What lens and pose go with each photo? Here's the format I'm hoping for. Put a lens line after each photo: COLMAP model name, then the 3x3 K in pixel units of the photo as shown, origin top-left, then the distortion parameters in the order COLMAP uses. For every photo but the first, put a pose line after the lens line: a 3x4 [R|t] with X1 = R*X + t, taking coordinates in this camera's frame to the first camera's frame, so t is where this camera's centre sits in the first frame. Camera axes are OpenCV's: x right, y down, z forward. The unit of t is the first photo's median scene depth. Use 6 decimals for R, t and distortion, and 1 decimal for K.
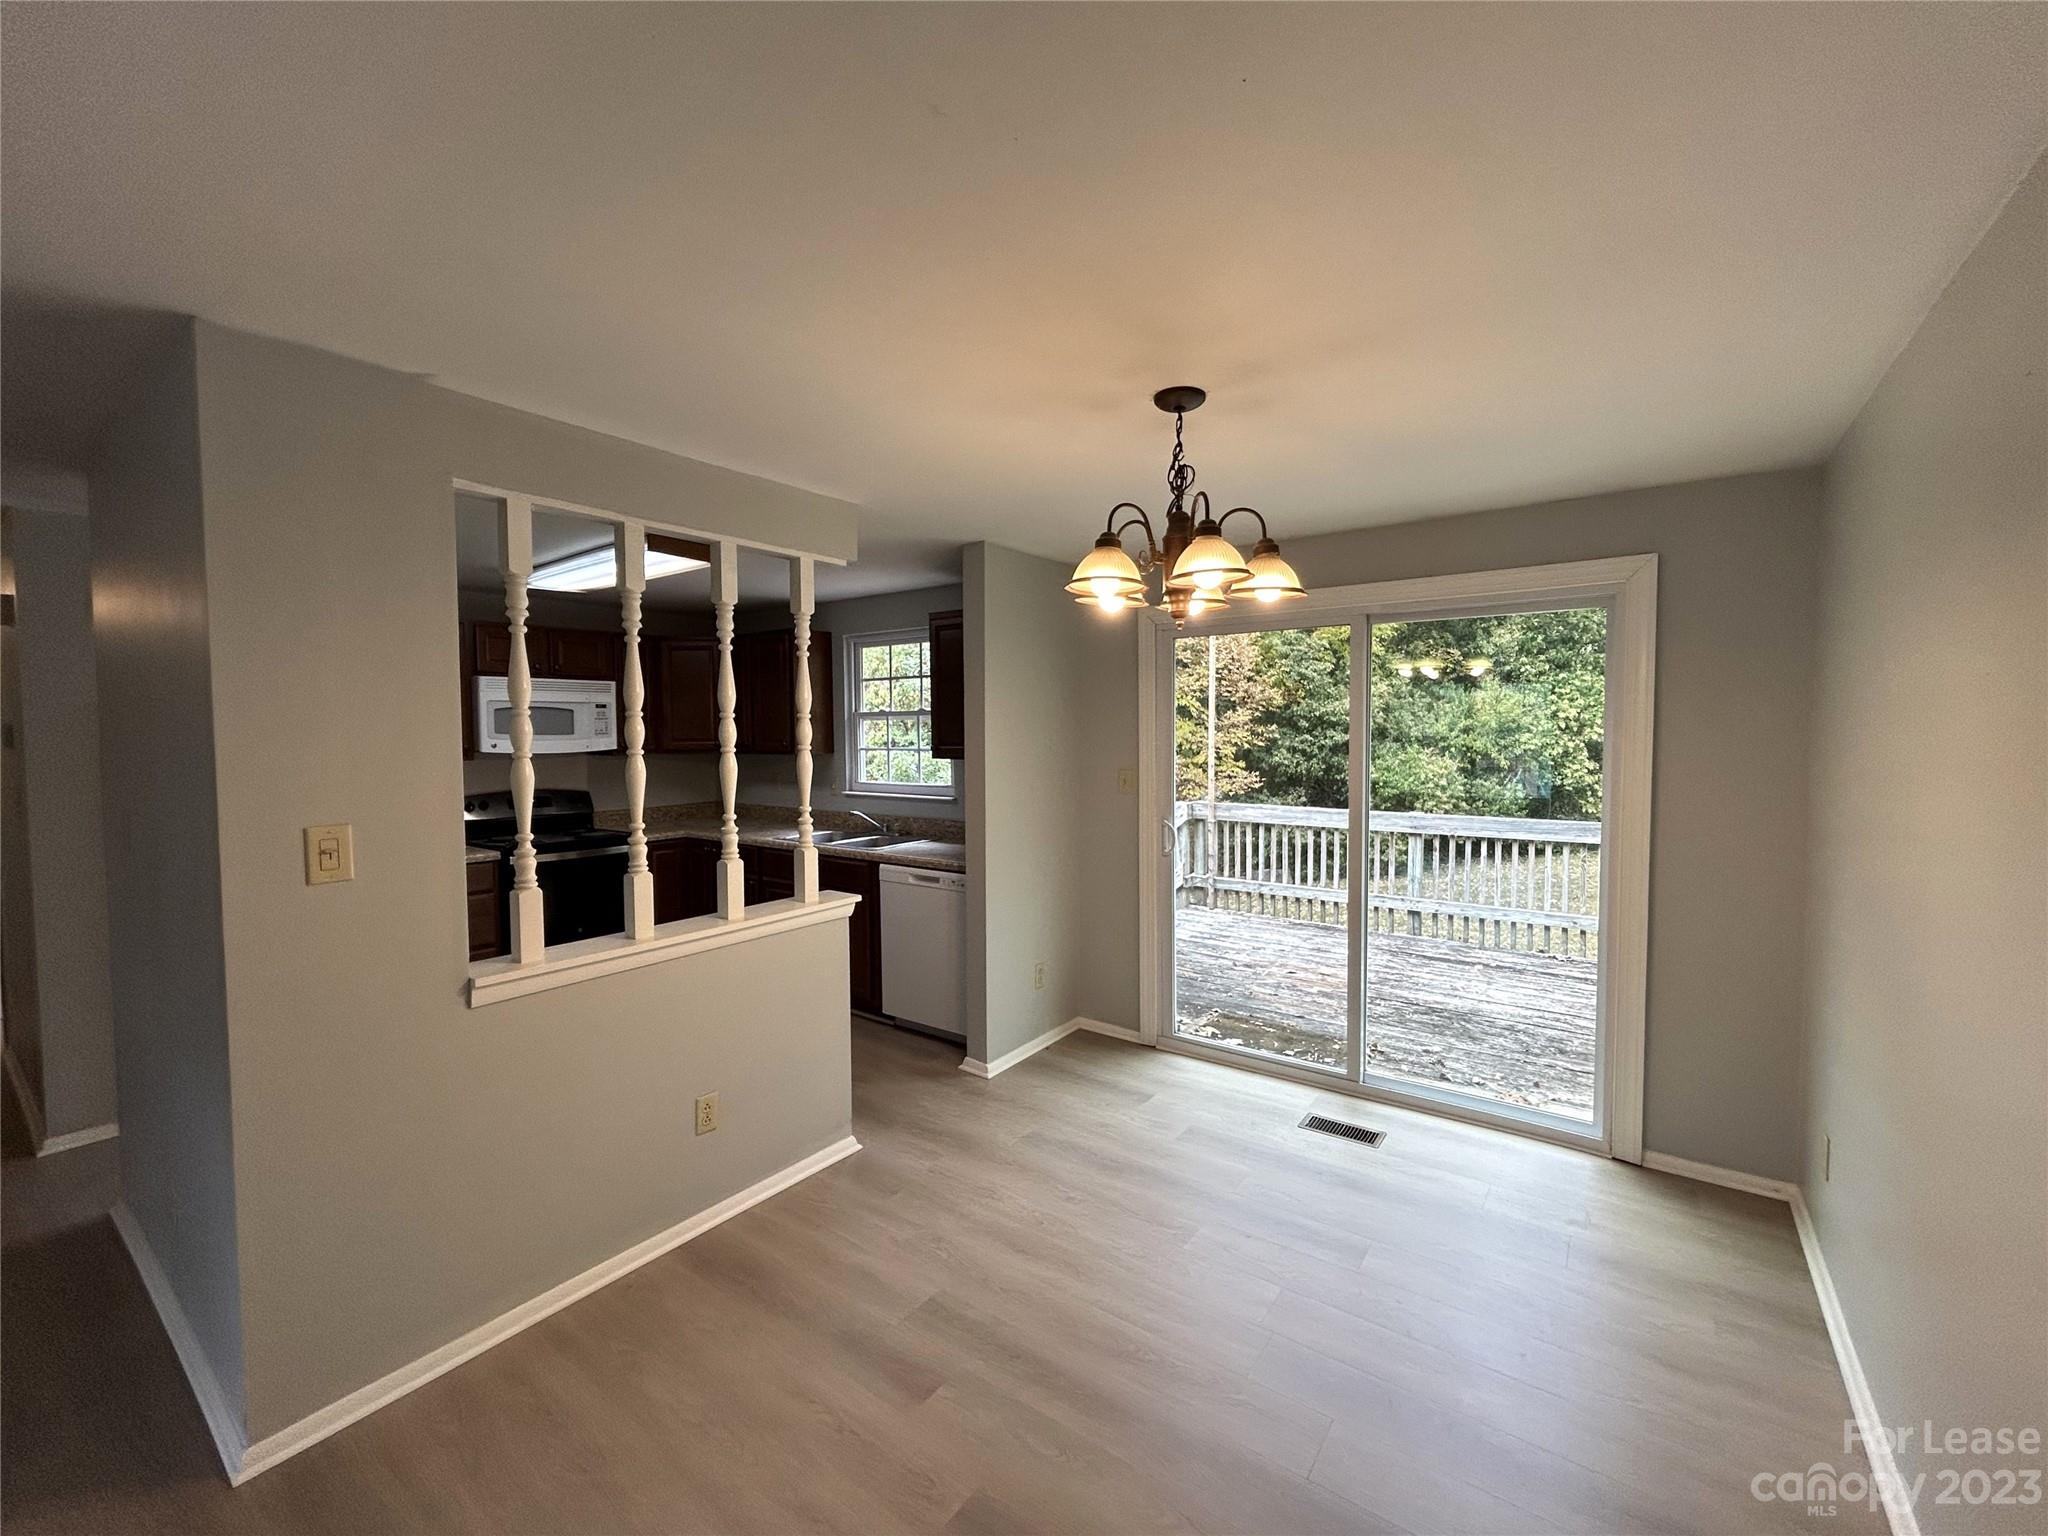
lens RADIAL K [[835.3, 0, 1026.2], [0, 835.3, 765.6], [0, 0, 1]] dist [-0.002949, 0.000136]
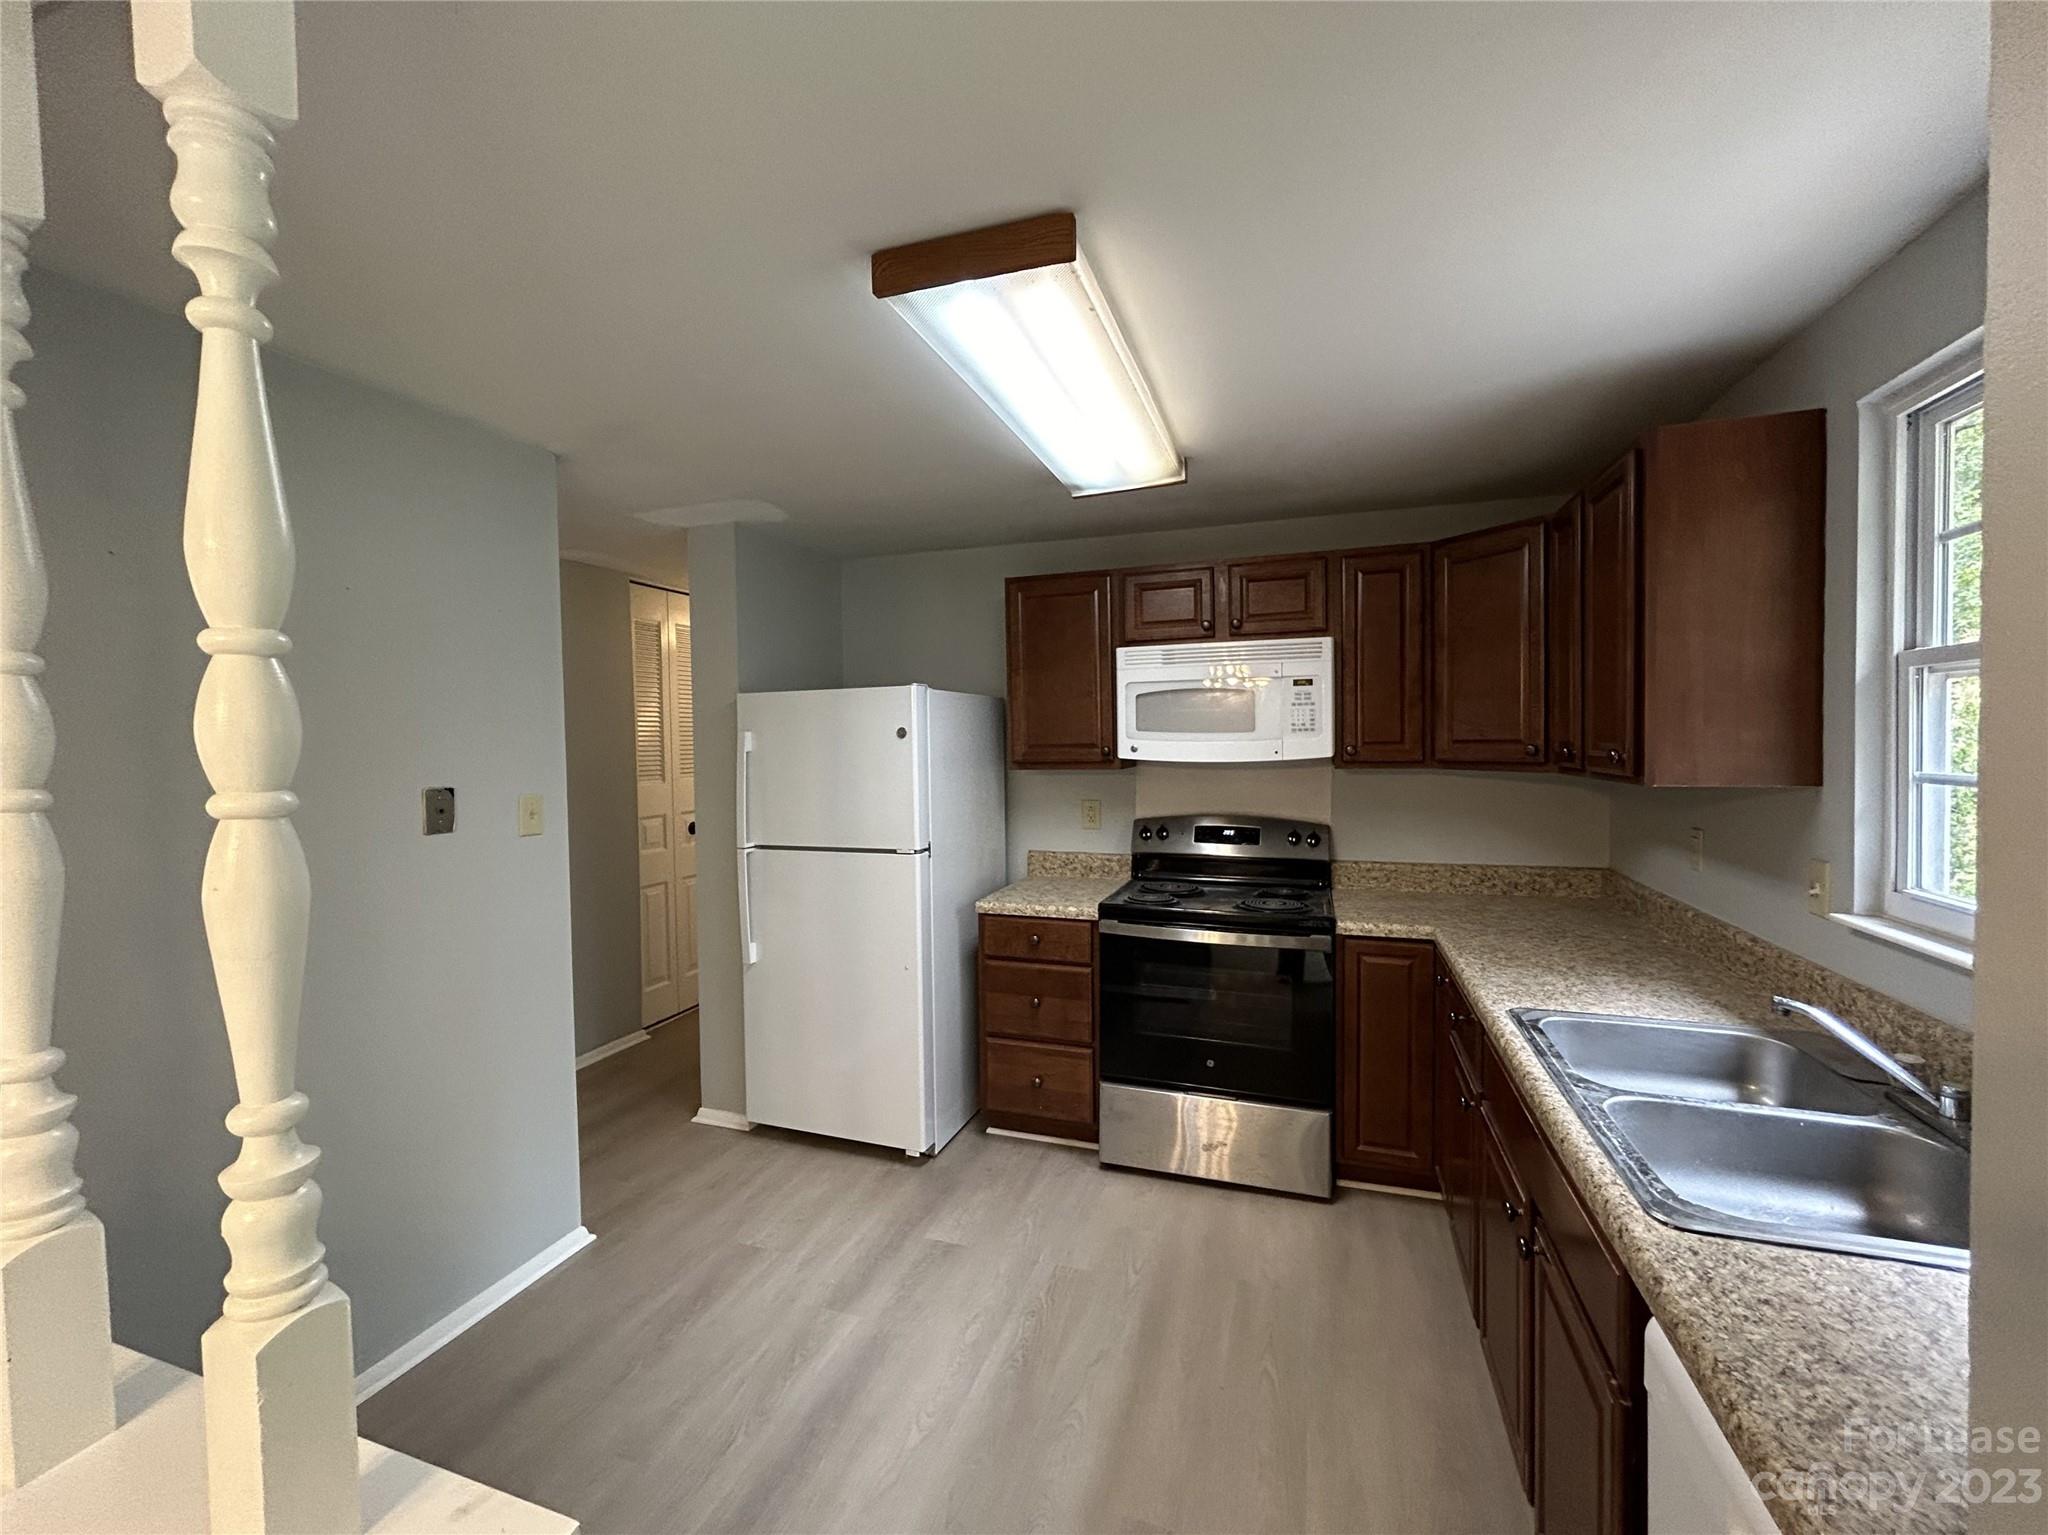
lens RADIAL K [[835.3, 0, 1026.2], [0, 835.3, 765.1], [0, 0, 1]] dist [-0.002949, 0.000136]
pose [[0.300659, 0.035682, -0.953064, -0.017597], [-0.028684, 0.999186, 0.028360, -0.024509], [0.953300, 0.018811, 0.301438, 0.636964]]
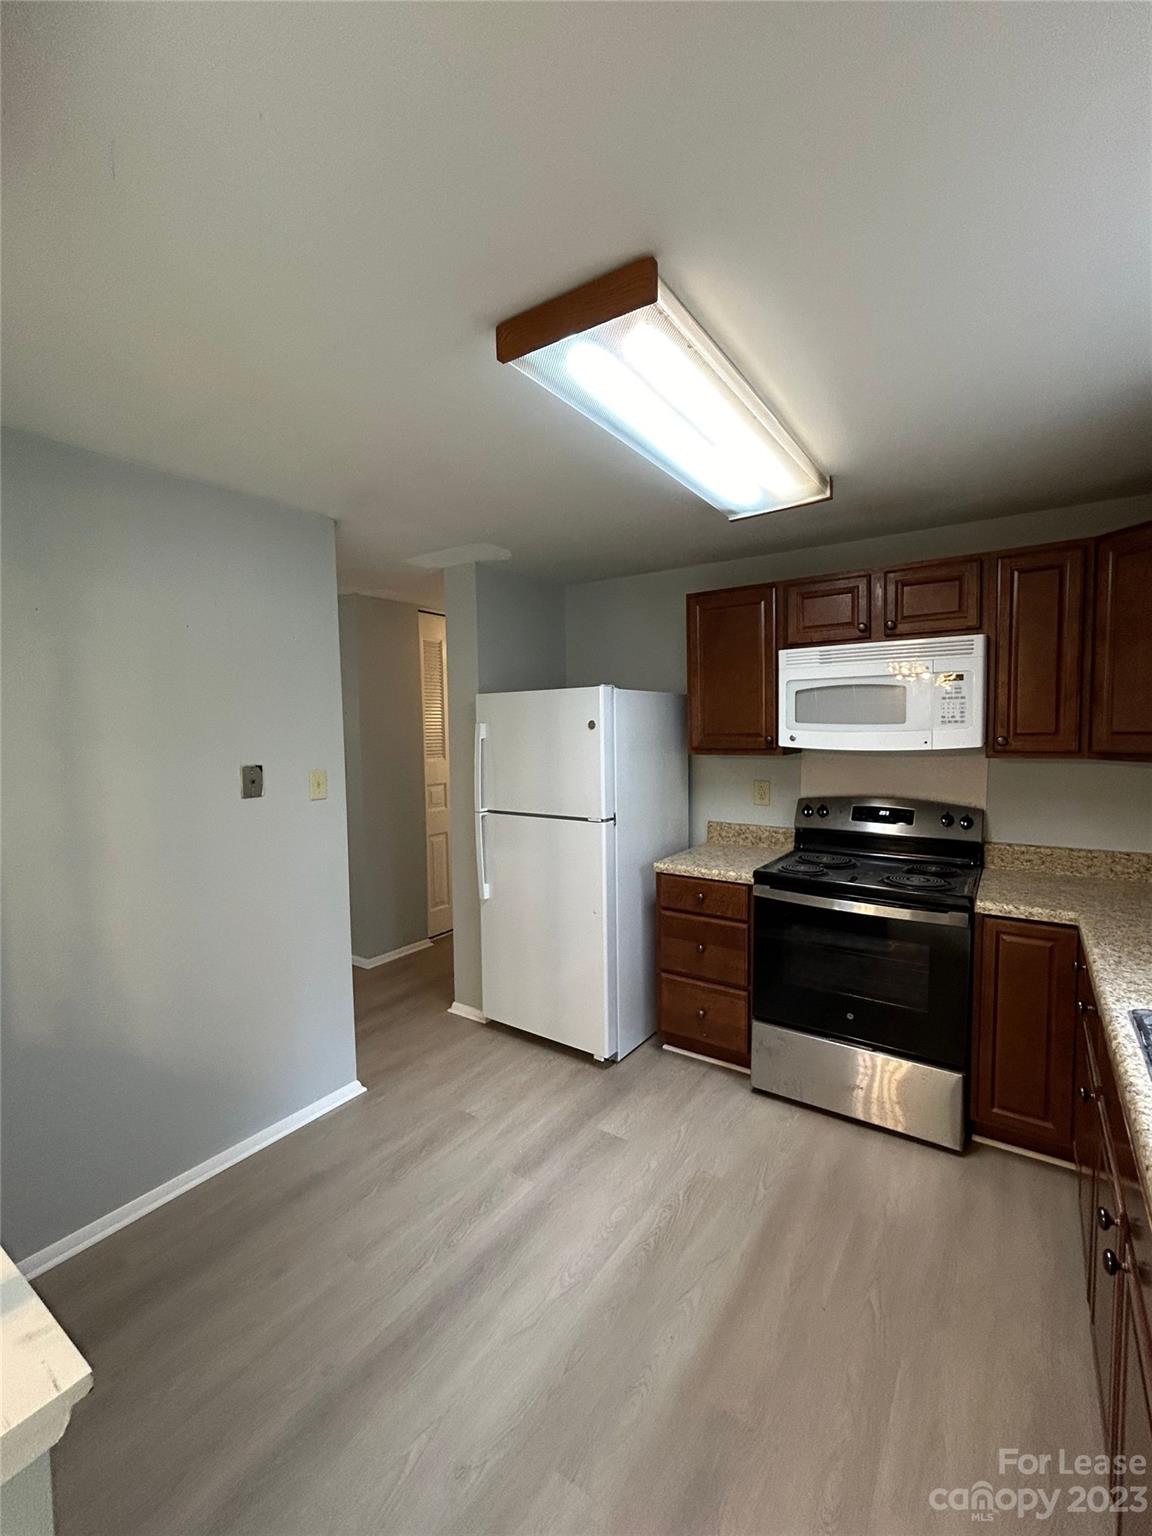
lens RADIAL K [[651.9, 0, 581.1], [0, 651.9, 769.0], [0, 0, 1]] dist [-0.011899, 0.008808]
pose [[0.038786, 0.074707, -0.996451, -0.034785], [-0.028072, 0.996889, 0.073647, -0.030751], [0.998853, 0.025116, 0.040762, 0.695512]]
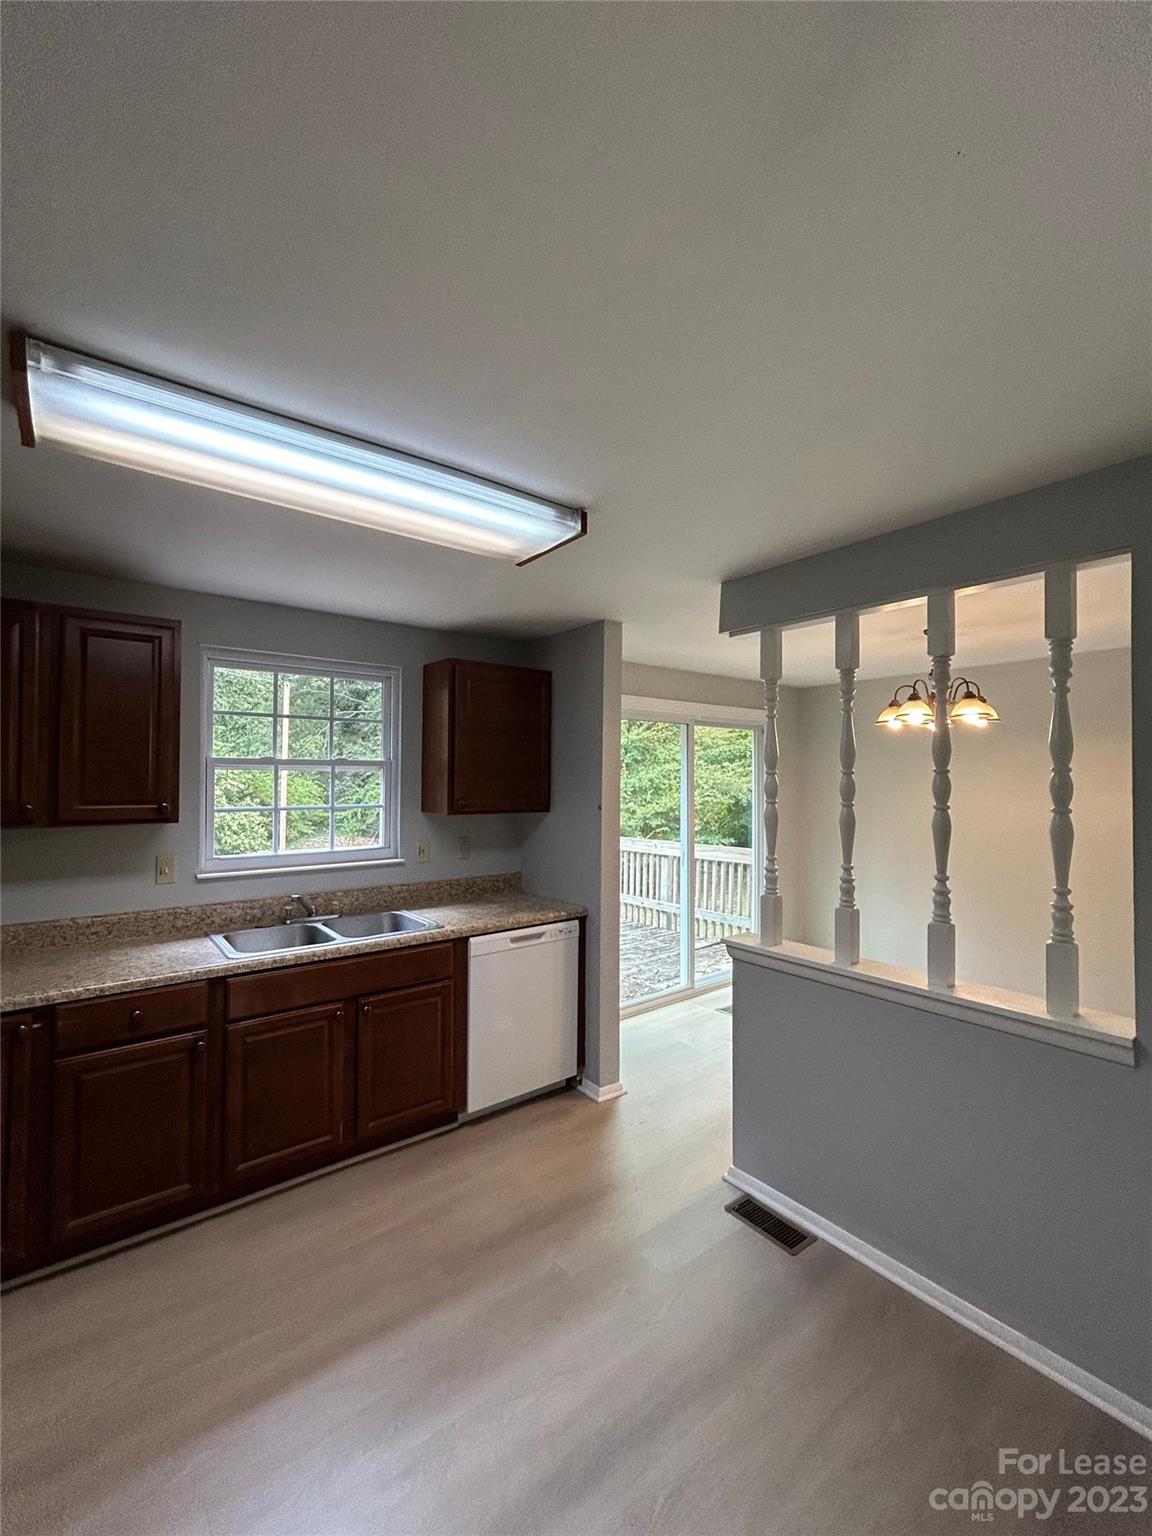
lens RADIAL K [[626.4, 0, 594.2], [0, 626.4, 768.8], [0, 0, 1]] dist [-0.002949, 0.000136]
pose [[0.261567, 0.025717, 0.964843, -0.637868], [0.034107, 0.998774, -0.035868, -0.025623], [-0.964582, 0.042289, 0.260370, 0.574222]]
